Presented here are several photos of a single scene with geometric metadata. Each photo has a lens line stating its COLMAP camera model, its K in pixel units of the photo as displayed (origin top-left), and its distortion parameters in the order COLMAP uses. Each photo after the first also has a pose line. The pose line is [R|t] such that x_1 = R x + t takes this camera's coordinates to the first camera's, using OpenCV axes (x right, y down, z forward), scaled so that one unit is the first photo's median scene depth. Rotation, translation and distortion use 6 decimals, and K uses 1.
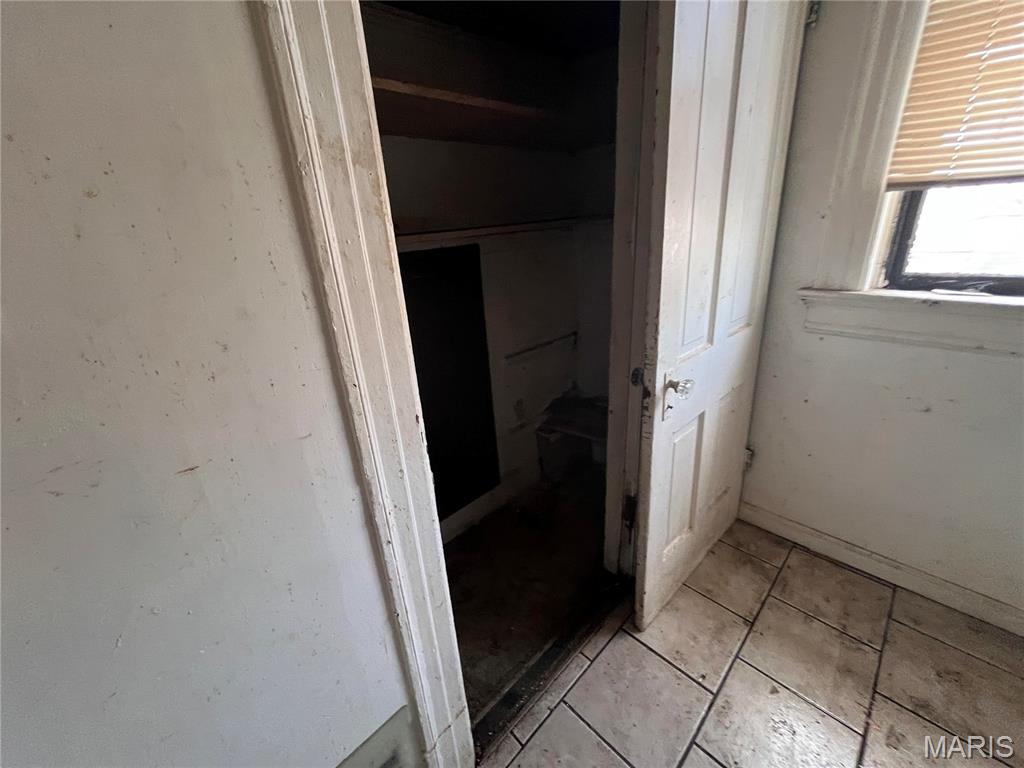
lens RADIAL K [[415.9, 0, 509.4], [0, 415.9, 382.8], [0, 0, 1]] dist [-0.004250, 0.001187]
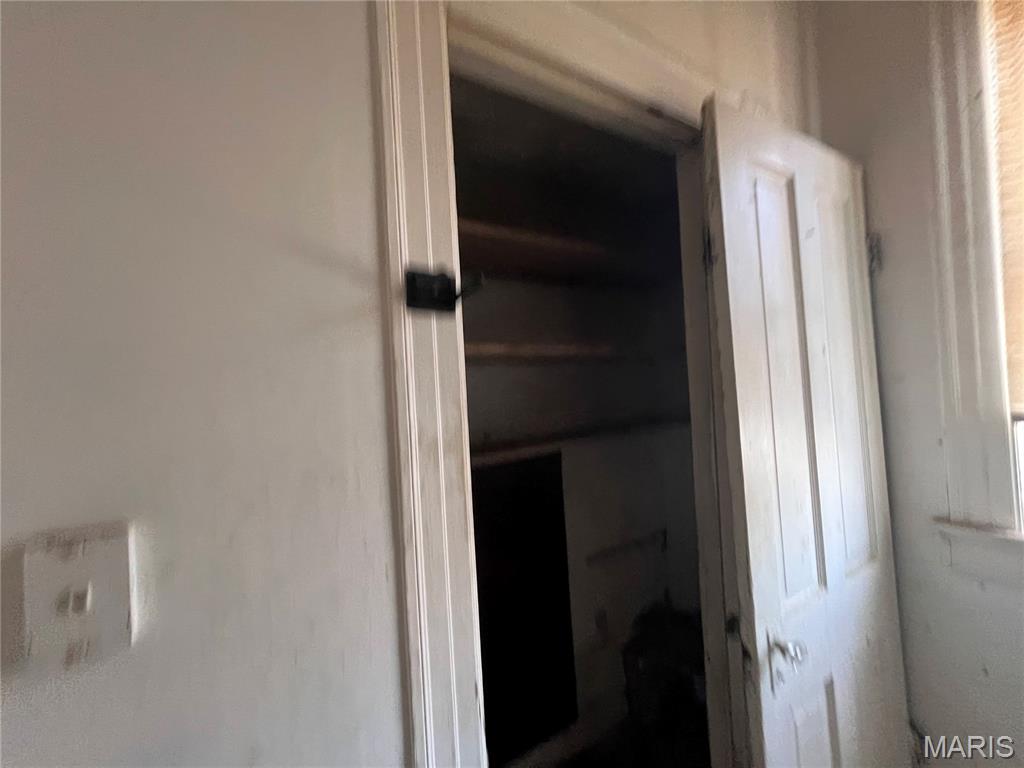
lens RADIAL K [[415.9, 0, 511.2], [0, 415.9, 383.4], [0, 0, 1]] dist [-0.004250, 0.001187]
pose [[0.978013, 0.006697, -0.208436, 0.026091], [-0.082397, 0.930570, -0.356721, -0.119898], [0.191575, 0.366052, 0.910662, -0.054998]]
